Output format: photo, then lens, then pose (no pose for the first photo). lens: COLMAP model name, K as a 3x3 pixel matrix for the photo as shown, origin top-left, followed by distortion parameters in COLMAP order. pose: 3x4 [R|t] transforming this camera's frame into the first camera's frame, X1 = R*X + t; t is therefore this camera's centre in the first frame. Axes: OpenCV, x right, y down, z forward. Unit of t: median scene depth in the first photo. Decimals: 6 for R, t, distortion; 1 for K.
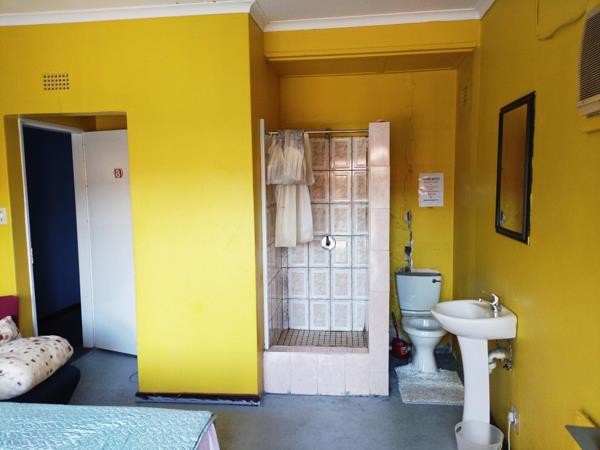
lens RADIAL K [[448.8, 0, 297.8], [0, 448.8, 223.1], [0, 0, 1]] dist [0.095542, -0.116395]
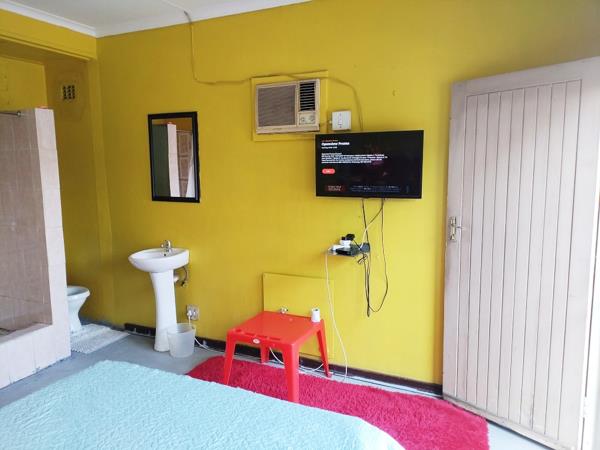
lens RADIAL K [[448.8, 0, 297.8], [0, 448.8, 223.1], [0, 0, 1]] dist [0.095542, -0.116395]
pose [[0.320468, -0.107518, 0.941138, -0.689120], [0.086090, 0.992732, 0.084098, 0.007931], [-0.943339, 0.054071, 0.327395, 0.086760]]
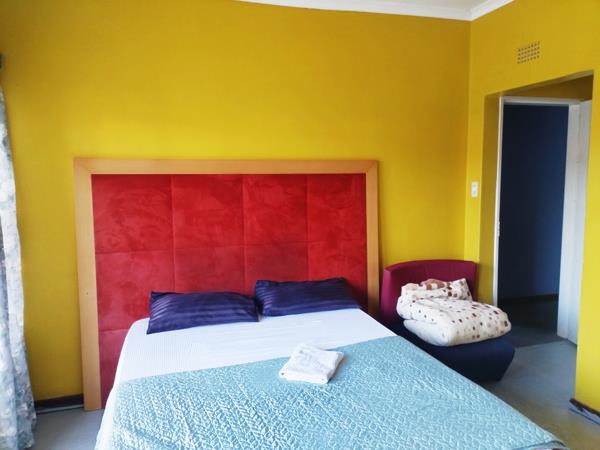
lens RADIAL K [[448.8, 0, 297.8], [0, 448.8, 223.1], [0, 0, 1]] dist [0.095542, -0.116395]
pose [[0.422390, 0.104233, -0.900401, 0.185501], [-0.075251, 0.993969, 0.079764, 0.011151], [0.903285, 0.034064, 0.427687, 0.158210]]
